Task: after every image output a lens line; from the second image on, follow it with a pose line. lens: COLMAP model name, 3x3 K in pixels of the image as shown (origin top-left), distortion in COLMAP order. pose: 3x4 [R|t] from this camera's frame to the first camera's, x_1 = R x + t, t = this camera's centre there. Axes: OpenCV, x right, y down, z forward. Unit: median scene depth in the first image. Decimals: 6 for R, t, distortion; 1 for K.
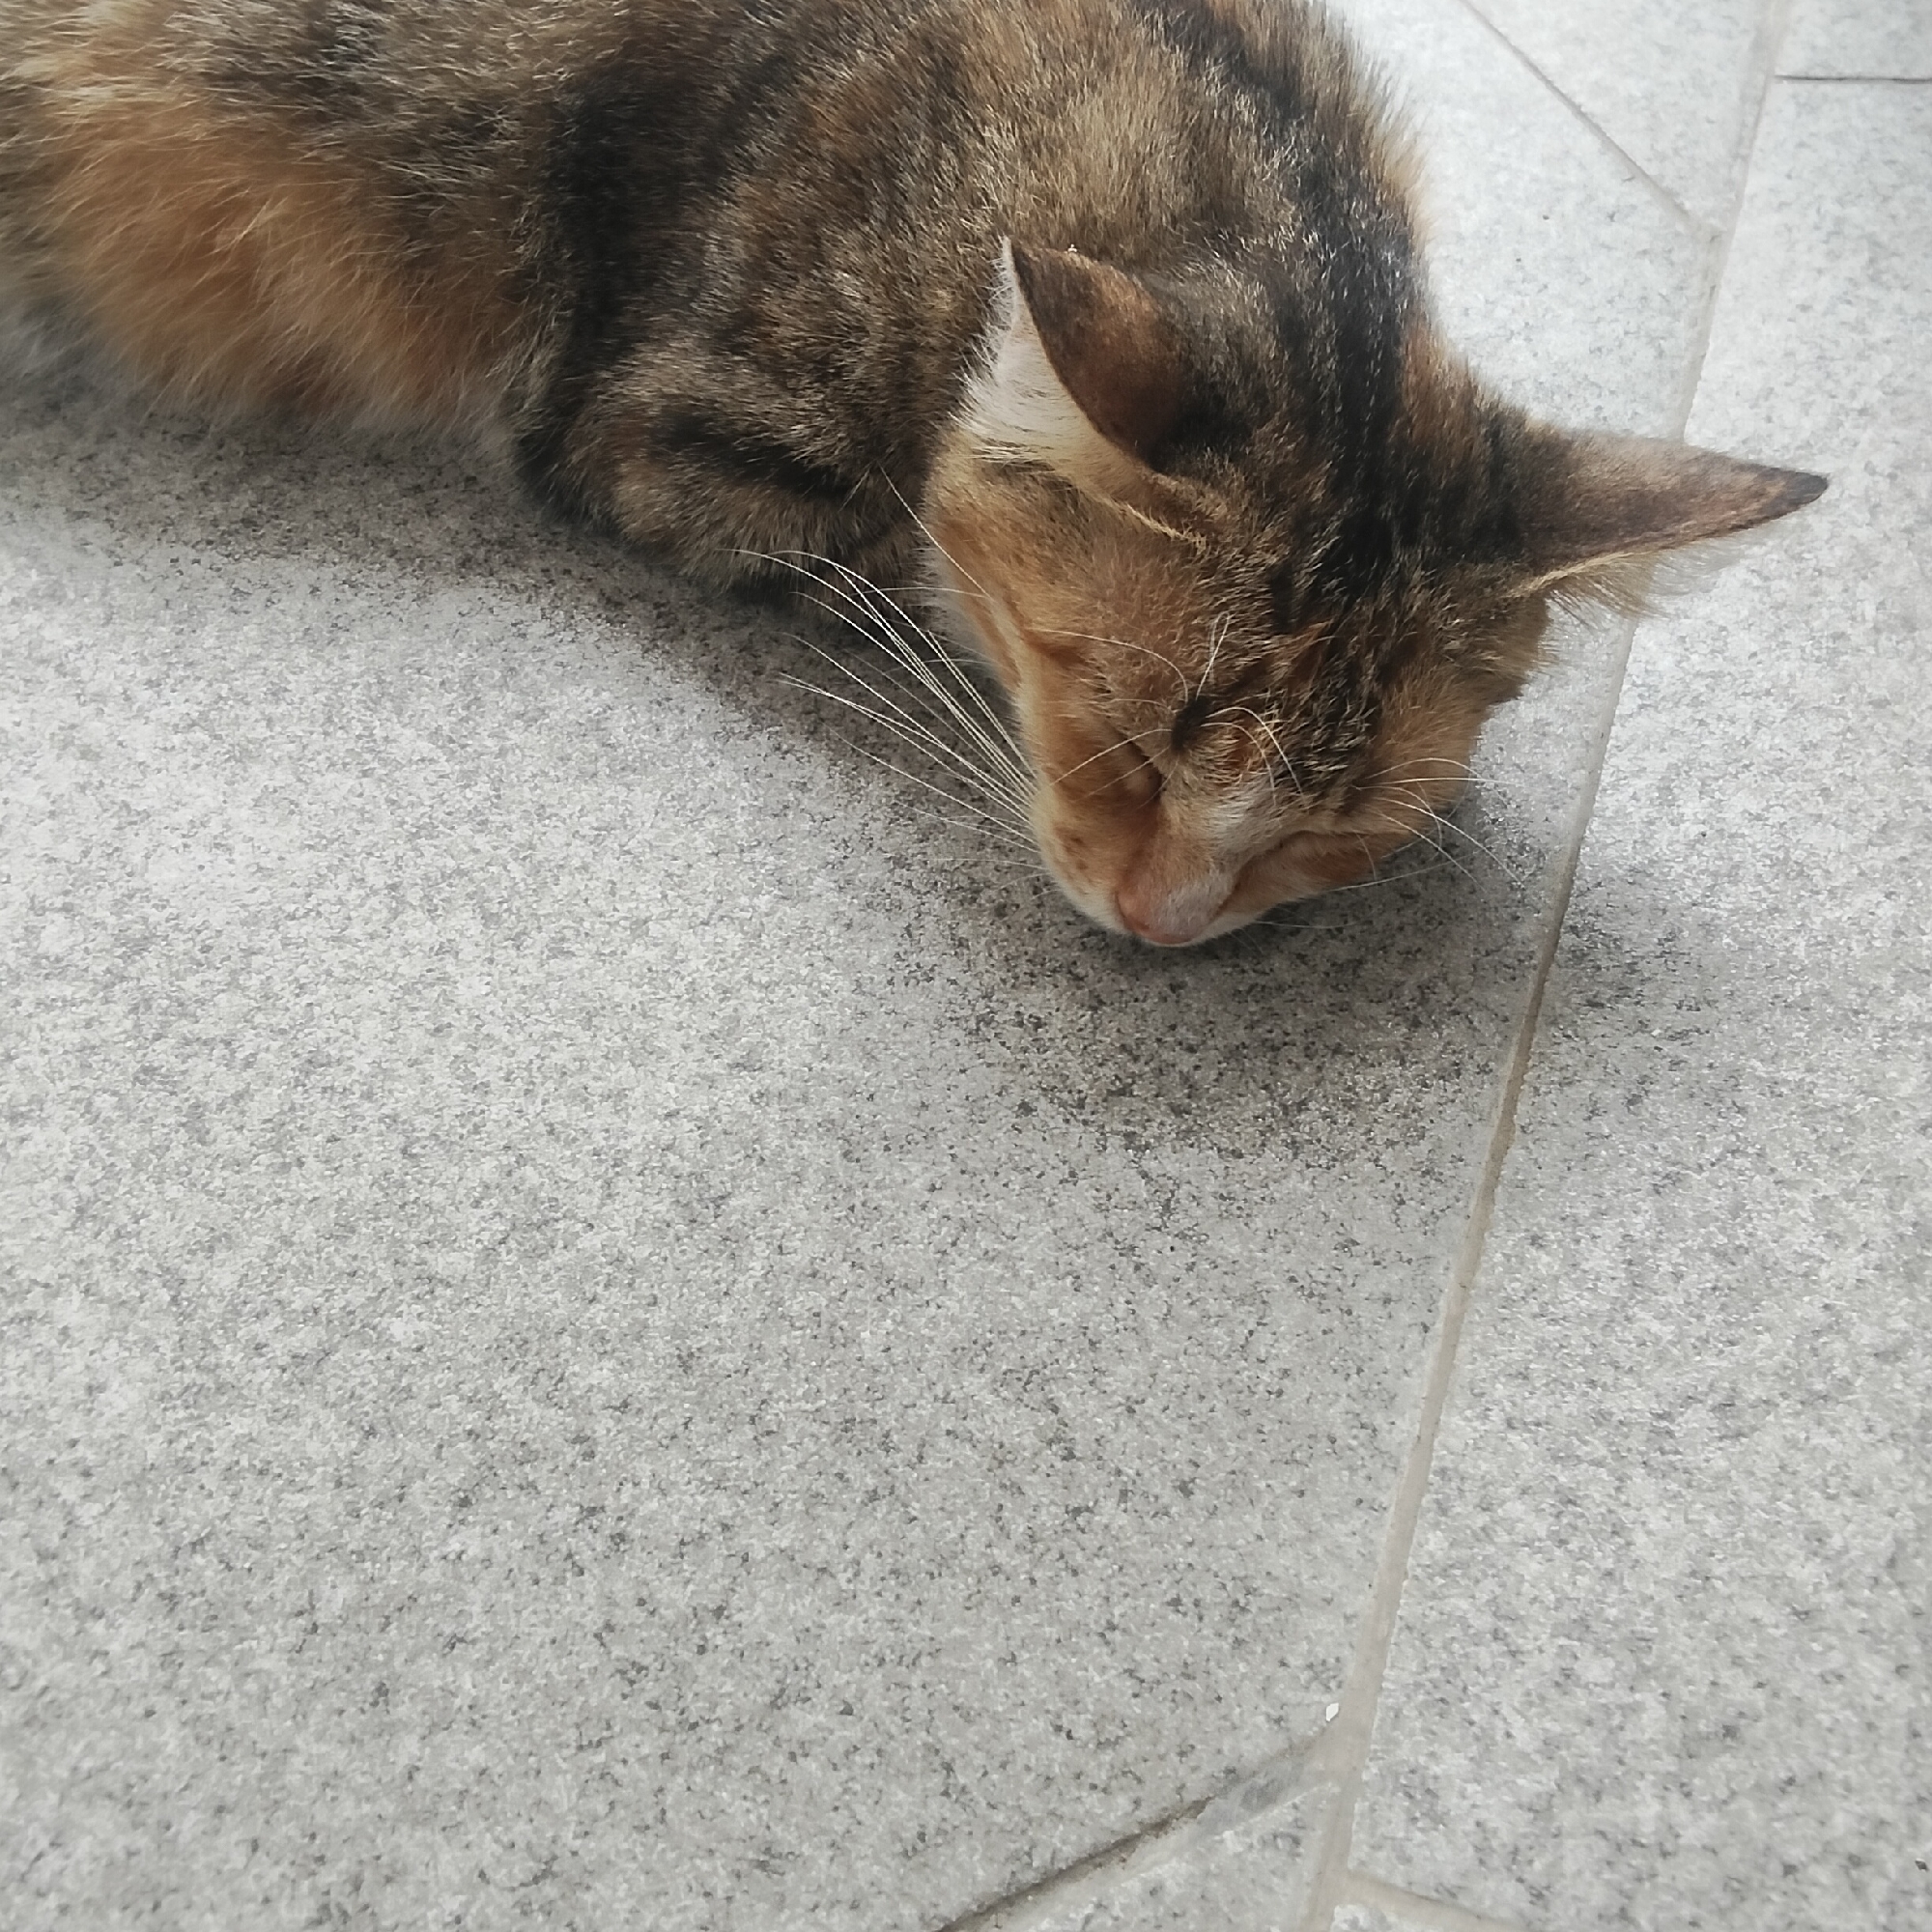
lens RADIAL K [[2085.9, 0, 966.9], [0, 2085.9, 960.9], [0, 0, 1]] dist [0.000937, 0.000000]
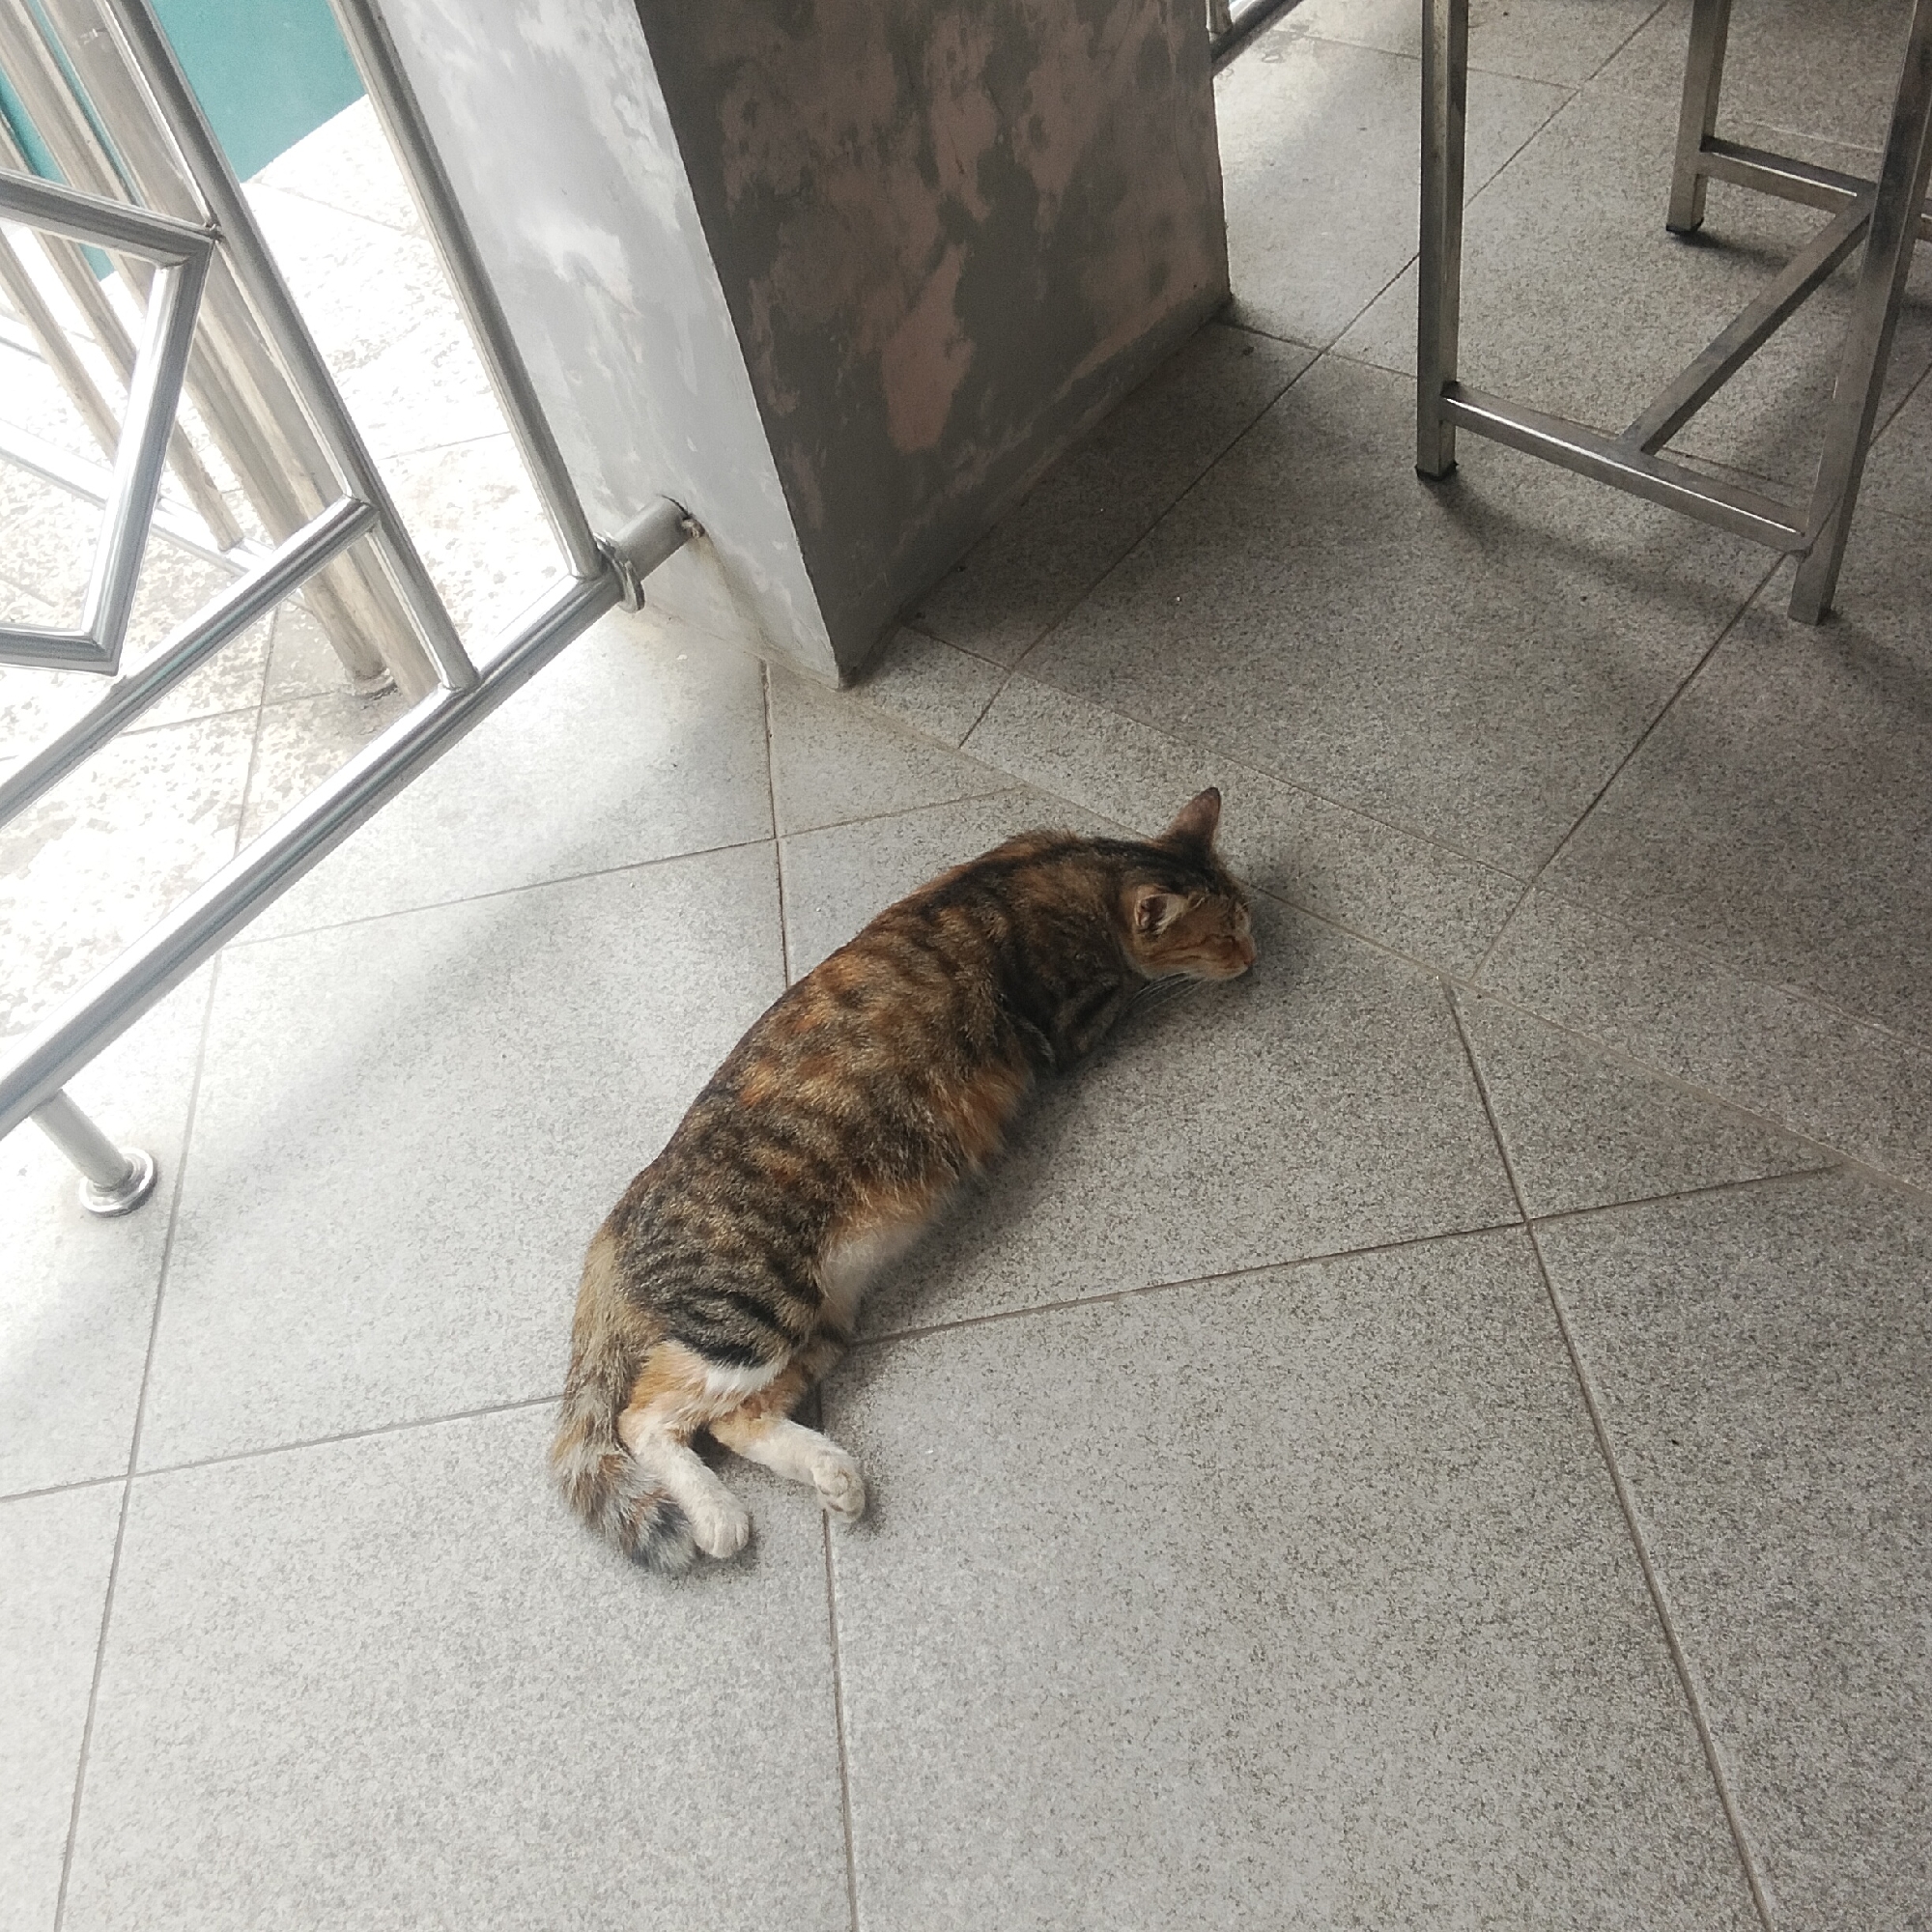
lens RADIAL K [[2085.9, 0, 968.6], [0, 2085.9, 966.0], [0, 0, 1]] dist [0.000937, 0.000000]
pose [[0.301563, -0.794136, 0.527644, -2.407246], [0.868729, 0.456907, 0.191170, -1.365754], [-0.392899, 0.400729, 0.827675, -2.322729]]
